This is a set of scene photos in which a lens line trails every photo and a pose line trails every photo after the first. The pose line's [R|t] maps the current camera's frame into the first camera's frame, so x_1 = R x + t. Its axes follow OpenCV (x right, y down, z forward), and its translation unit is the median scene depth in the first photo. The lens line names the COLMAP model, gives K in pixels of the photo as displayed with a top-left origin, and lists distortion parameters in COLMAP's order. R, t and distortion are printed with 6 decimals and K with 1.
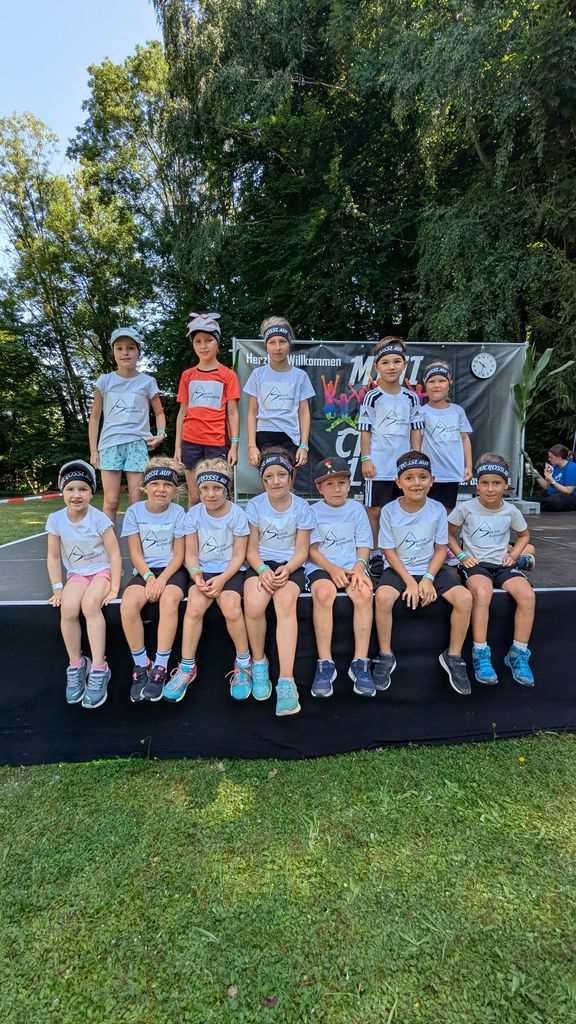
lens RADIAL K [[488.0, 0, 287.3], [0, 488.0, 520.2], [0, 0, 1]] dist [-0.023053, 0.000409]
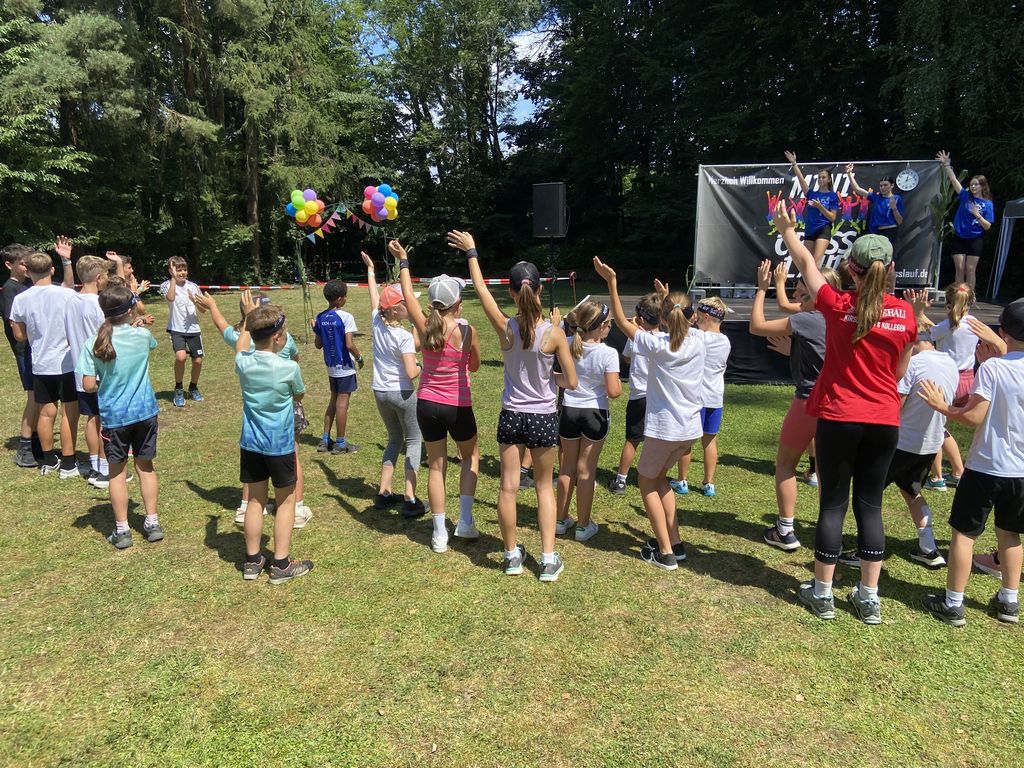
lens RADIAL K [[778.4, 0, 493.9], [0, 778.4, 386.3], [0, 0, 1]] dist [0.084820, -0.110476]
pose [[0.967940, 0.050581, -0.246038, -0.048814], [-0.031532, 0.996235, 0.080757, 0.039837], [0.249196, -0.070410, 0.965890, -0.664347]]
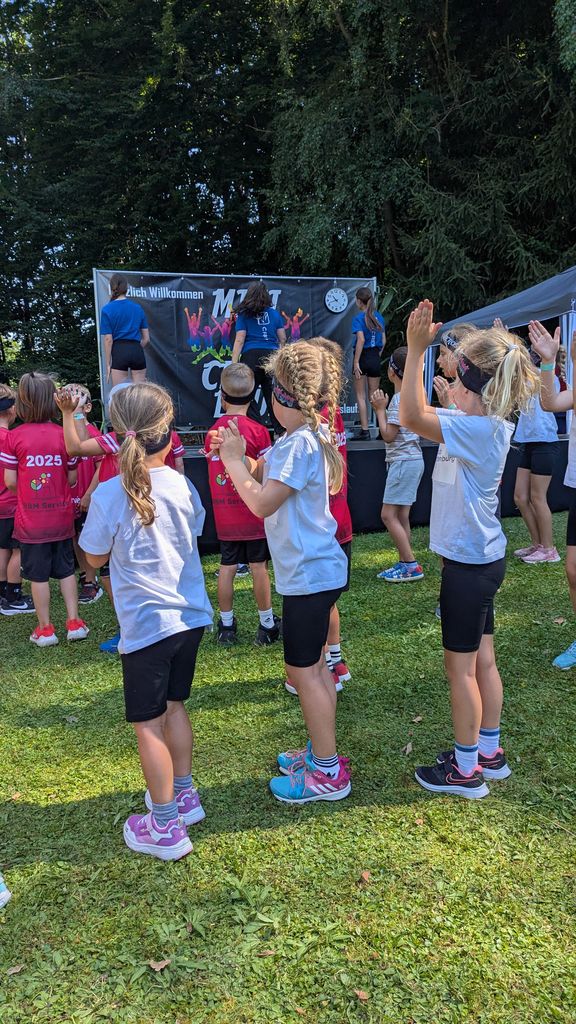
lens RADIAL K [[739.0, 0, 293.6], [0, 739.0, 534.6], [0, 0, 1]] dist [0.031871, -0.032022]
pose [[0.965567, -0.063137, 0.252378, -0.069312], [0.050331, 0.997111, 0.056888, 0.051931], [-0.255240, -0.042227, 0.965955, -0.304241]]
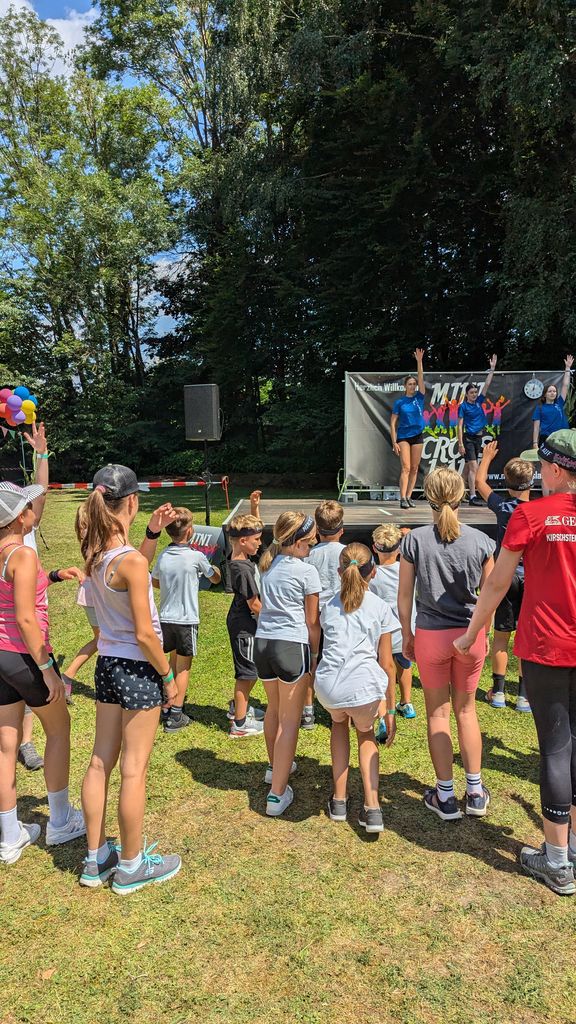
lens RADIAL K [[739.0, 0, 283.2], [0, 739.0, 513.5], [0, 0, 1]] dist [0.031871, -0.032022]
pose [[0.998249, 0.006346, -0.058806, -0.082928], [-0.007462, 0.999796, -0.018771, 0.033450], [0.058675, 0.019177, 0.998093, -0.560464]]
